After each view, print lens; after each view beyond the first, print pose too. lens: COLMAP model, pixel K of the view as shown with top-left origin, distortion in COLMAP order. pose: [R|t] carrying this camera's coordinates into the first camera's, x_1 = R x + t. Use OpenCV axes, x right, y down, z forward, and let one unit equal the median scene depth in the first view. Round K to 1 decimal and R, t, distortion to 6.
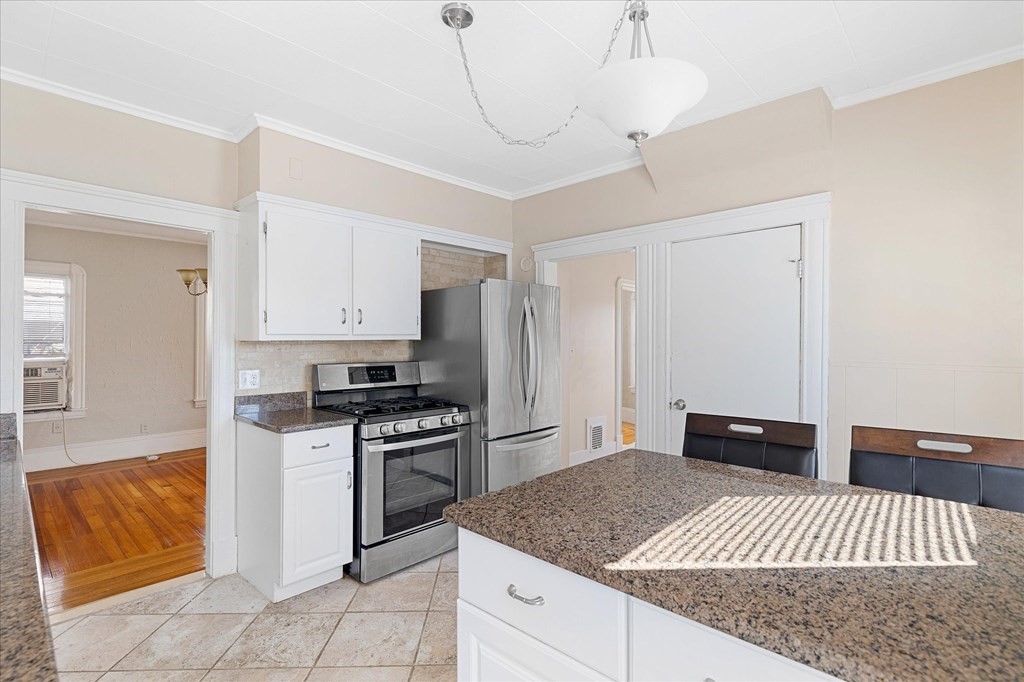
lens RADIAL K [[460.2, 0, 518.6], [0, 460.2, 341.8], [0, 0, 1]] dist [-0.003319, -0.000048]
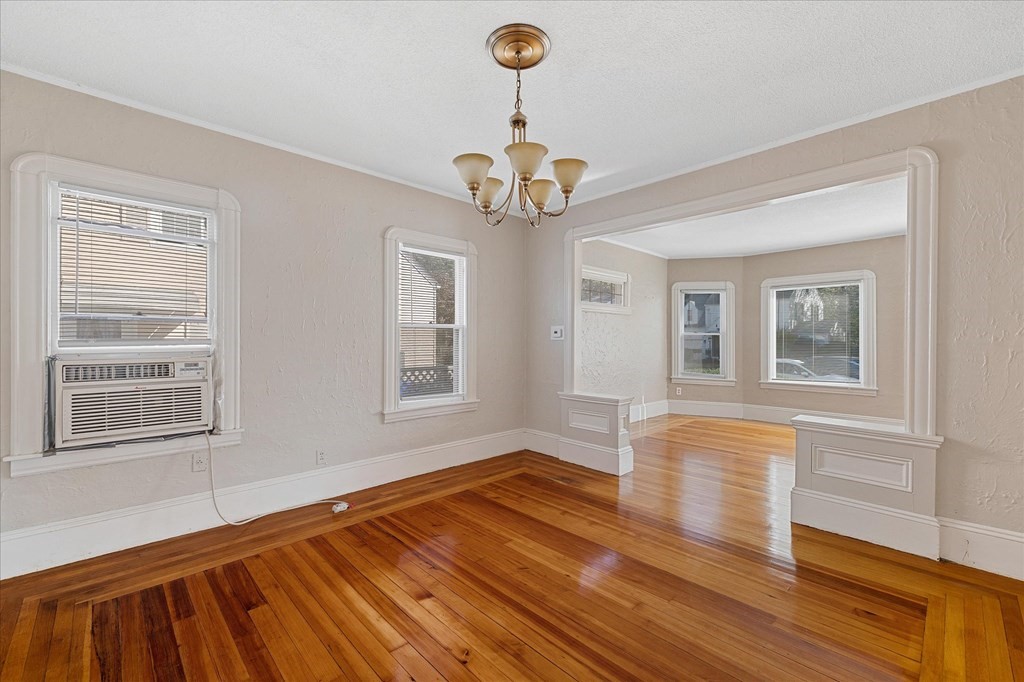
lens RADIAL K [[423.6, 0, 535.0], [0, 423.6, 344.4], [0, 0, 1]] dist [0.001402, 0.000485]
pose [[0.998331, -0.001956, -0.057723, -0.539742], [0.002292, 0.999981, 0.005750, 0.031103], [0.057711, -0.005873, 0.998316, 0.476926]]
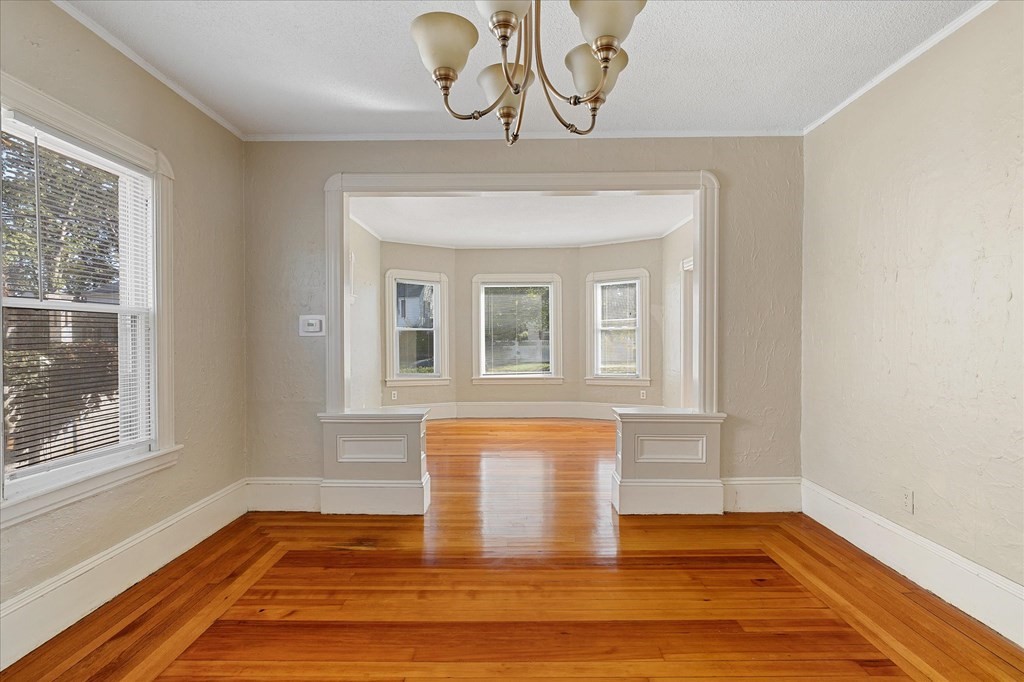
lens RADIAL K [[460.2, 0, 518.6], [0, 460.2, 341.8], [0, 0, 1]] dist [-0.003319, -0.000048]
pose [[0.758892, -0.014447, 0.651057, -0.742570], [0.009664, 0.999894, 0.010923, 0.031082], [-0.651145, -0.001998, 0.758951, 0.687674]]
